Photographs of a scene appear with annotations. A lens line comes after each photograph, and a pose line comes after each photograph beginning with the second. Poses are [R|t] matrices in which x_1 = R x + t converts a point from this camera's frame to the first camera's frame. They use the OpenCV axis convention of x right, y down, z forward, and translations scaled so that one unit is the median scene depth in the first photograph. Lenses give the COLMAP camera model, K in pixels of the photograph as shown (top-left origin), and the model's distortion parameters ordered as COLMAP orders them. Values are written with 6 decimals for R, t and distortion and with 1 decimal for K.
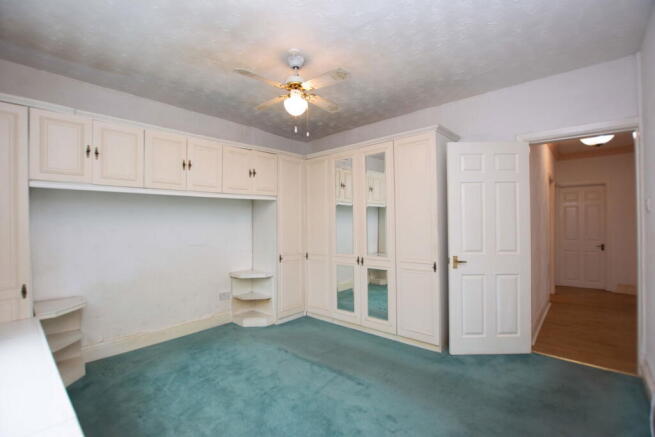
lens RADIAL K [[286.5, 0, 329.3], [0, 286.5, 220.9], [0, 0, 1]] dist [-0.028143, 0.000175]
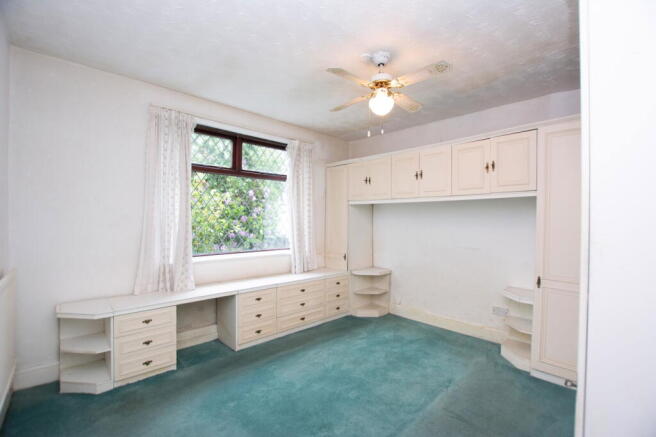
lens RADIAL K [[287.0, 0, 329.8], [0, 287.0, 220.9], [0, 0, 1]] dist [-0.028143, 0.000175]
pose [[-0.093479, 0.004170, -0.995613, 0.689031], [-0.016013, 0.999856, 0.005691, -0.009205], [0.995492, 0.016474, -0.093399, 0.733304]]
